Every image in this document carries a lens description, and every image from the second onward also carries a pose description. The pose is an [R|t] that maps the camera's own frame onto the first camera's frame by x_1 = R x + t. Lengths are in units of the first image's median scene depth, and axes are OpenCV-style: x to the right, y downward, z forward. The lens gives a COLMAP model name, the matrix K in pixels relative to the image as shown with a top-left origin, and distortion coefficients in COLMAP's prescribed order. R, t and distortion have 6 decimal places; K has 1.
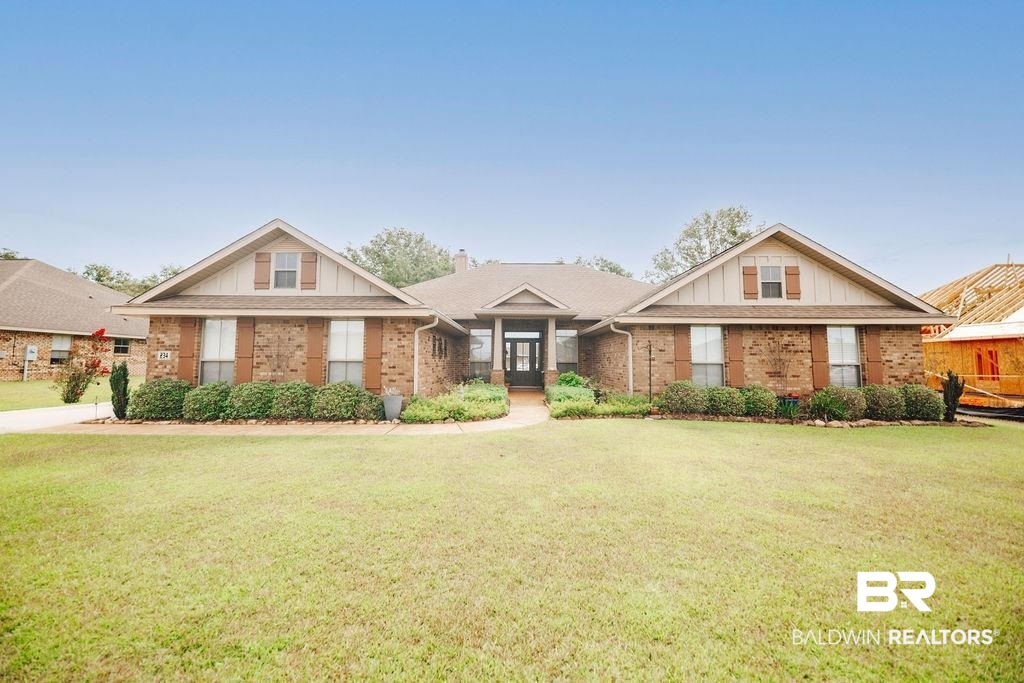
lens RADIAL K [[353.6, 0, 511.8], [0, 353.6, 335.4], [0, 0, 1]] dist [0.011908, -0.003382]
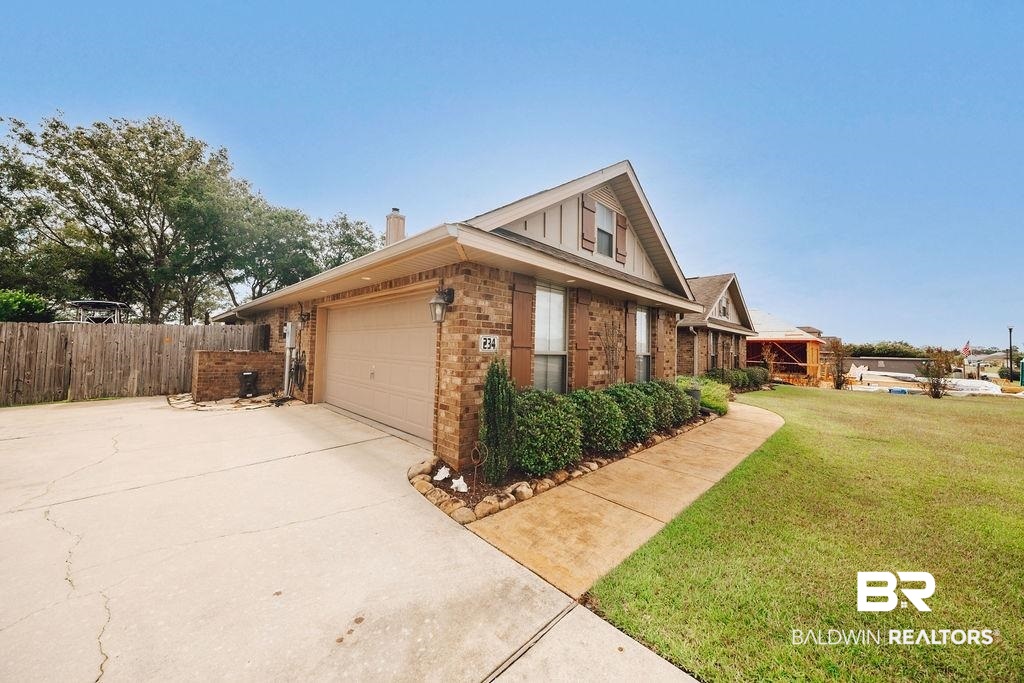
lens RADIAL K [[353.6, 0, 511.4], [0, 353.6, 338.9], [0, 0, 1]] dist [0.011908, -0.003382]
pose [[0.700399, 0.031865, 0.713040, -1.154198], [-0.064740, 0.997721, 0.019005, 0.033642], [-0.710810, -0.059473, 0.700866, 0.553760]]
